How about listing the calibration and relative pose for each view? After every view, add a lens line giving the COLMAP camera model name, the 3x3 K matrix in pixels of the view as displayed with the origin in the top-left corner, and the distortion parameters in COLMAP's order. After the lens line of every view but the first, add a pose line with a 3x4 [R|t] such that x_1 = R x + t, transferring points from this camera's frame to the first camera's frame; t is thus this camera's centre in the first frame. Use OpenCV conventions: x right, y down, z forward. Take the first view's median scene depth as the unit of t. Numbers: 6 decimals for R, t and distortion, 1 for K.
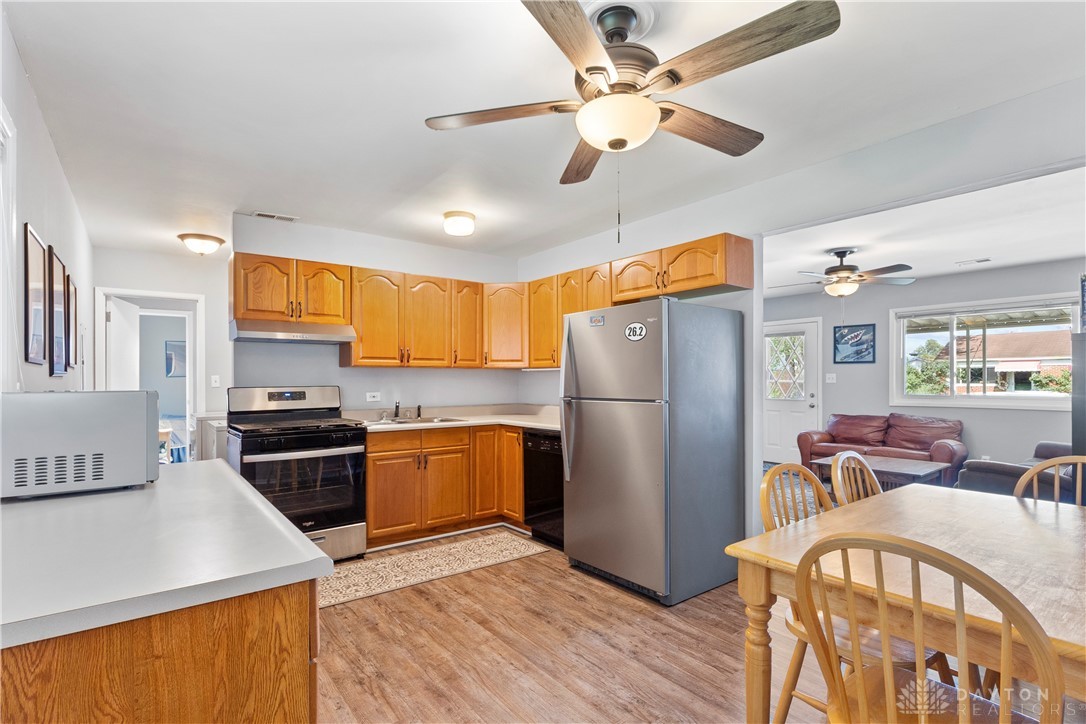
lens RADIAL K [[516.7, 0, 543.1], [0, 516.7, 377.2], [0, 0, 1]] dist [0.002249, 0.000511]
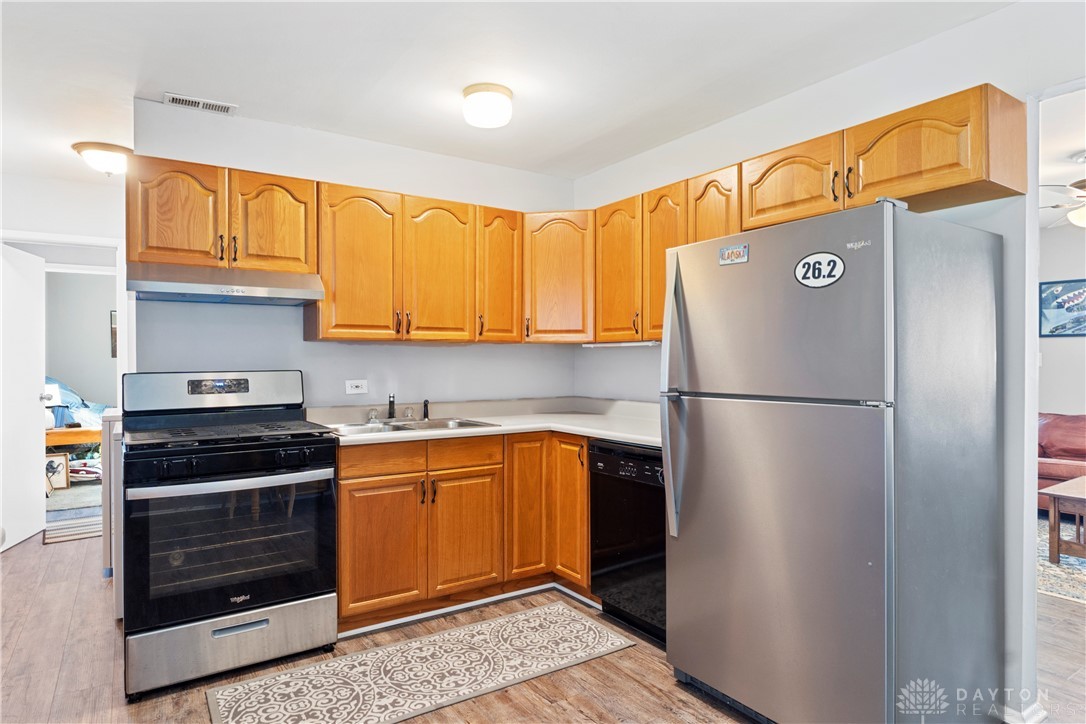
lens RADIAL K [[622.3, 0, 543.0], [0, 622.3, 362.0], [0, 0, 1]] dist [-0.002356, 0.000219]
pose [[0.997529, 0.001371, -0.070242, -0.043397], [-0.000908, 0.999978, 0.006621, 0.001251], [0.070250, -0.006541, 0.997508, 0.261354]]
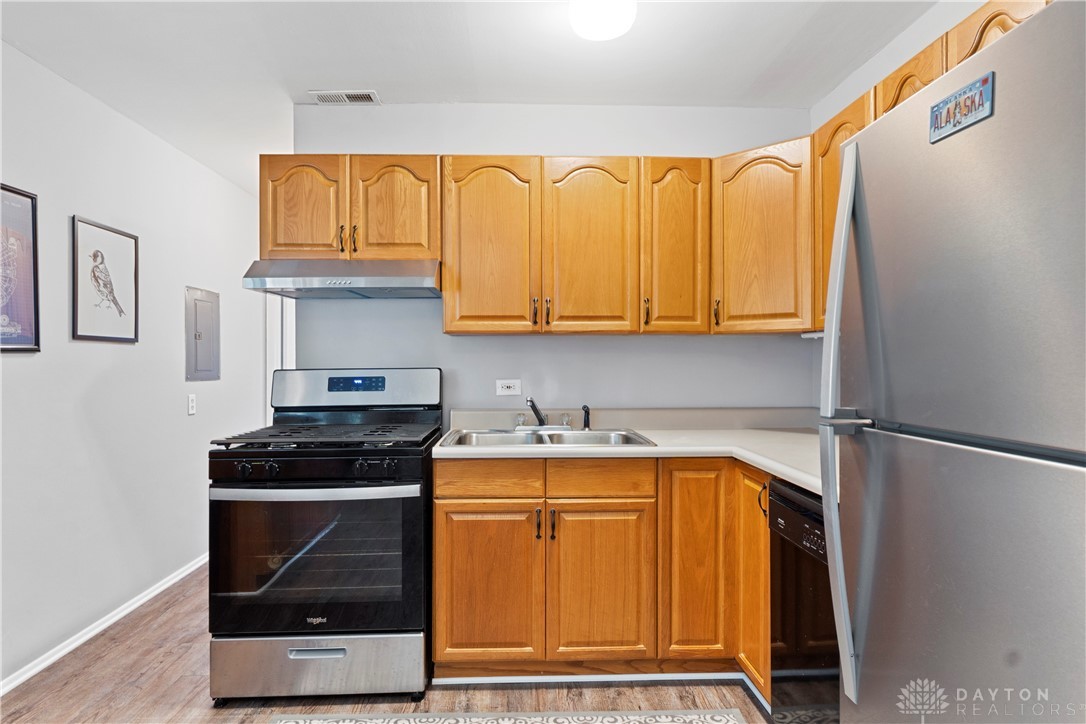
lens RADIAL K [[587.8, 0, 538.5], [0, 587.8, 357.4], [0, 0, 1]] dist [-0.000516, -0.000057]
pose [[0.814015, 0.000252, -0.580844, 0.085103], [0.001329, 0.999996, 0.002297, 0.003557], [0.580842, -0.002642, 0.814012, 0.546893]]
